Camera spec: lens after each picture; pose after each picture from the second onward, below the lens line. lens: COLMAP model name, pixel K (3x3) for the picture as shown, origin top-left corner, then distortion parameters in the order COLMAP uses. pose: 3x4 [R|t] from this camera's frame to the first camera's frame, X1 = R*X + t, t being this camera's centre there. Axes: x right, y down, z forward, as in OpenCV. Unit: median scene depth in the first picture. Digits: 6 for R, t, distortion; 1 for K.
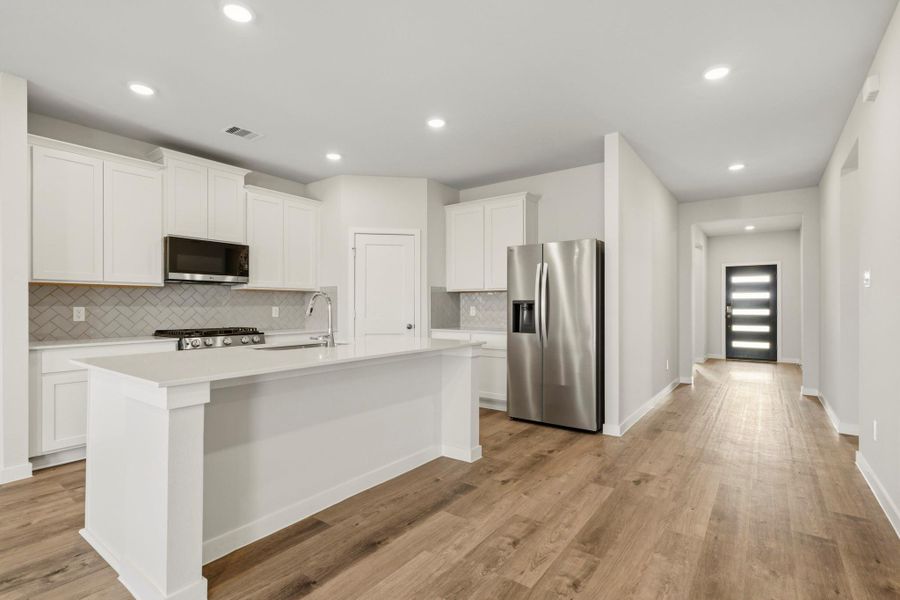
lens RADIAL K [[421.8, 0, 446.9], [0, 421.8, 304.2], [0, 0, 1]] dist [0.002520, -0.001255]
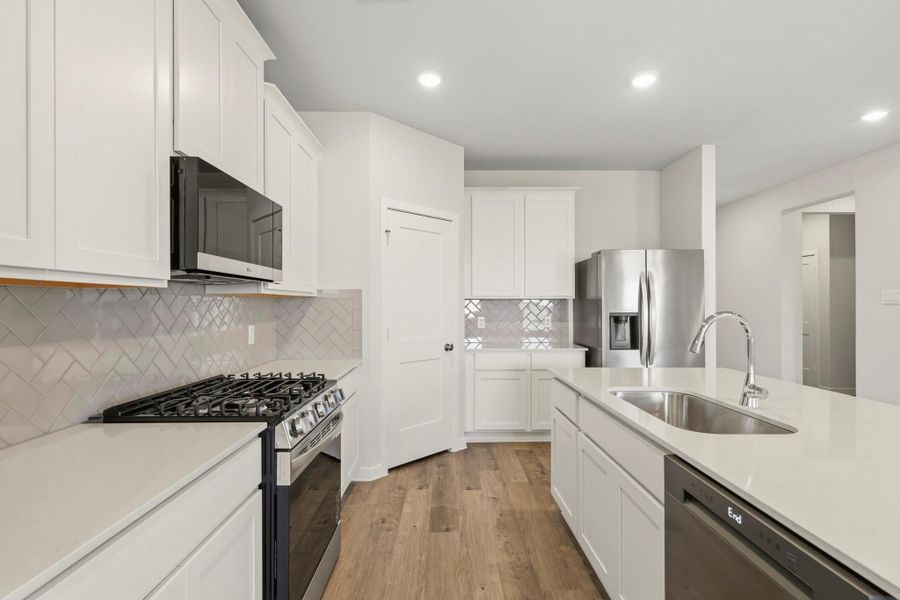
lens RADIAL K [[438.3, 0, 445.4], [0, 438.3, 305.0], [0, 0, 1]] dist [0.002550, 0.000450]
pose [[0.795372, -0.002739, 0.606115, -0.692778], [0.002119, 0.999996, 0.001738, -0.026045], [-0.606117, -0.000098, 0.795375, 0.520866]]
